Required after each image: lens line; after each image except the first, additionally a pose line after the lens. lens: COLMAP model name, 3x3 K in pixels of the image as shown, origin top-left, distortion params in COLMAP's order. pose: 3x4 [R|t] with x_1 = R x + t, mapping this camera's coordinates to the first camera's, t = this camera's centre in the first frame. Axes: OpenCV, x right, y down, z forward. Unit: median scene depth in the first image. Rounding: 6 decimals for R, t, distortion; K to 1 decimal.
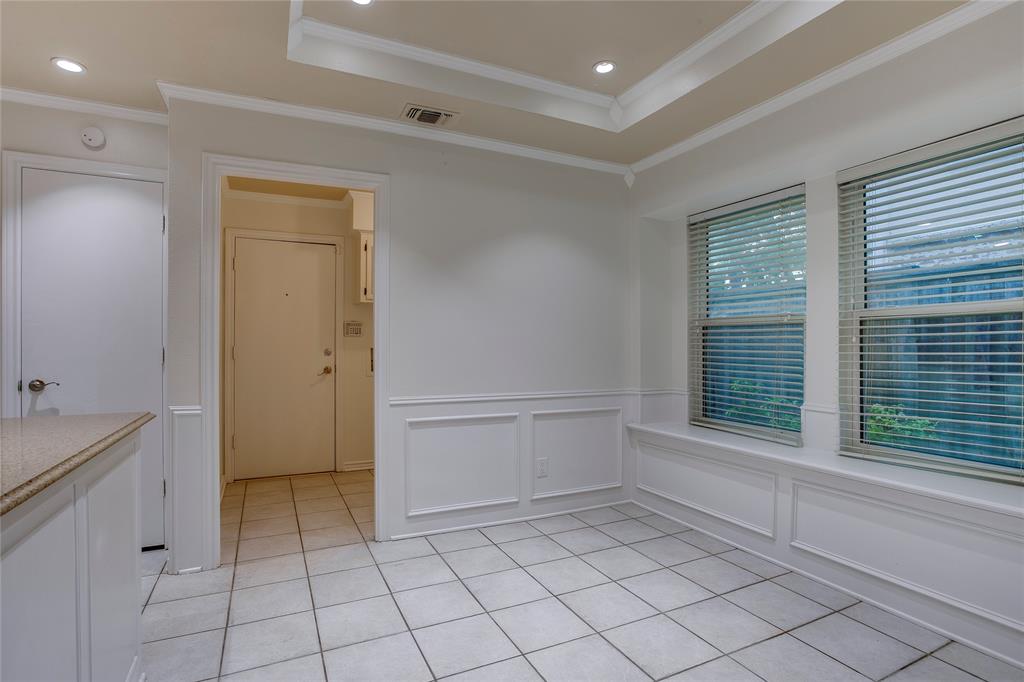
lens RADIAL K [[501.3, 0, 491.8], [0, 501.3, 343.5], [0, 0, 1]] dist [-0.003316, -0.000582]
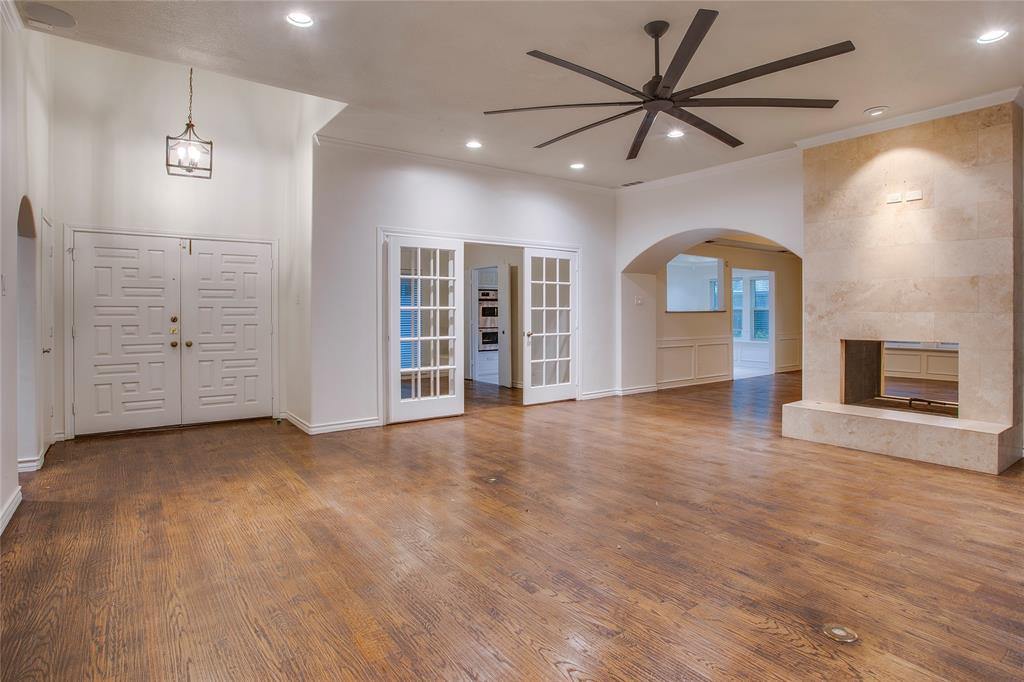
lens RADIAL K [[529.2, 0, 486.3], [0, 529.2, 313.4], [0, 0, 1]] dist [-0.065835, 0.032666]
pose [[0.988769, -0.005640, 0.149345, -2.483133], [0.004624, 0.999964, 0.007144, -0.063825], [-0.149380, -0.006373, 0.988759, -3.465188]]
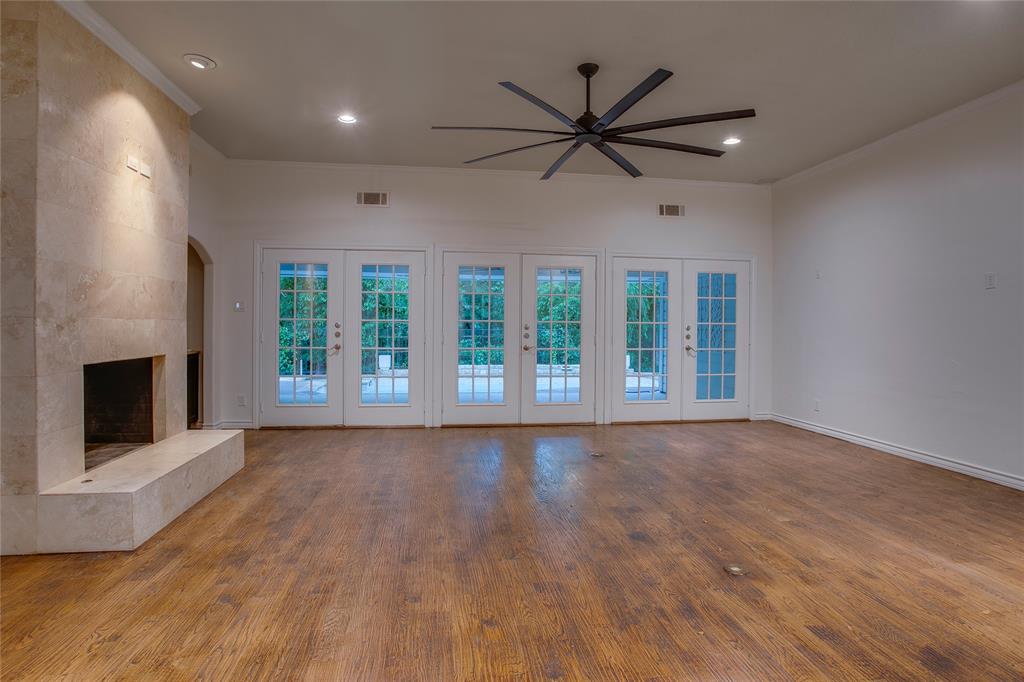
lens RADIAL K [[526.5, 0, 518.1], [0, 526.5, 324.9], [0, 0, 1]] dist [-0.067281, 0.031411]
pose [[-0.954615, -0.007846, 0.297740, -2.122724], [-0.009102, 0.999955, -0.002832, -0.038049], [-0.297704, -0.005414, -0.954643, -0.799202]]
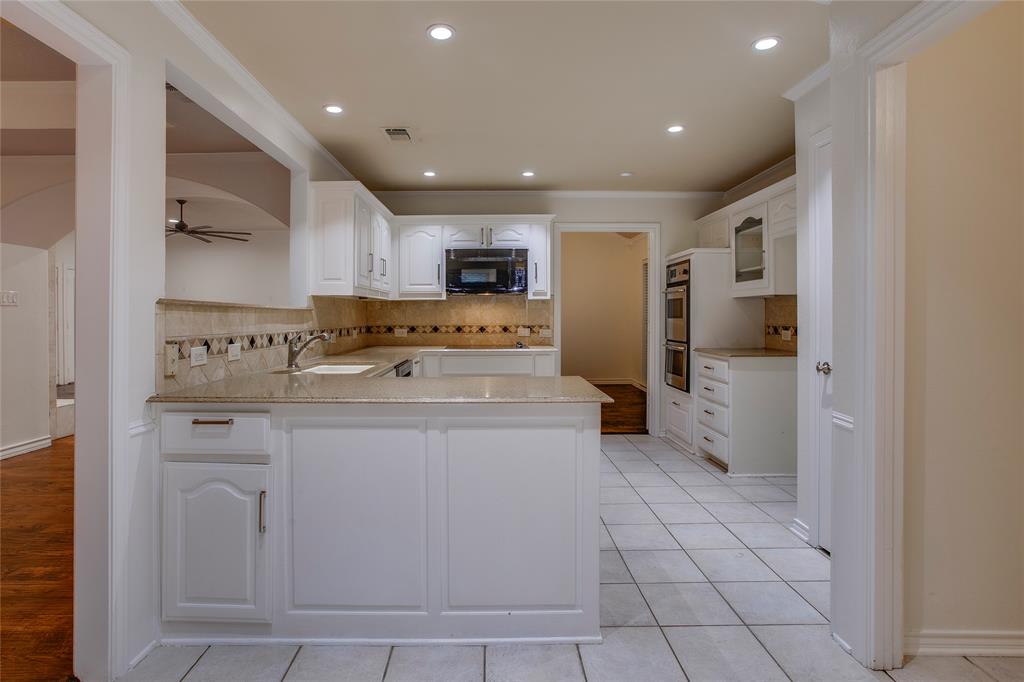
lens RADIAL K [[529.2, 0, 486.3], [0, 529.2, 313.4], [0, 0, 1]] dist [-0.065835, 0.032666]
pose [[-0.429743, -0.002896, -0.902947, 0.281637], [0.006694, 0.999957, -0.006393, -0.020341], [0.902926, -0.008792, -0.429705, 0.873059]]
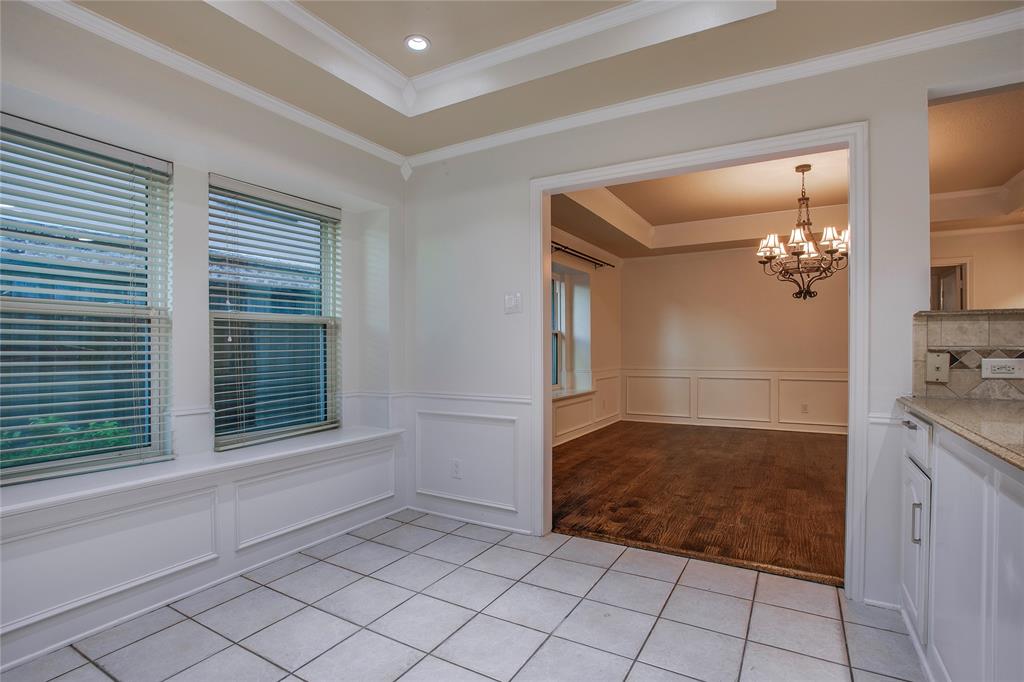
lens RADIAL K [[511.3, 0, 516.1], [0, 511.3, 344.9], [0, 0, 1]] dist [-0.005235, -0.000041]
pose [[-0.579592, 0.005782, 0.814886, -0.527451], [-0.000255, 0.999973, -0.007277, 0.012317], [-0.814907, -0.004425, -0.579575, 1.145965]]
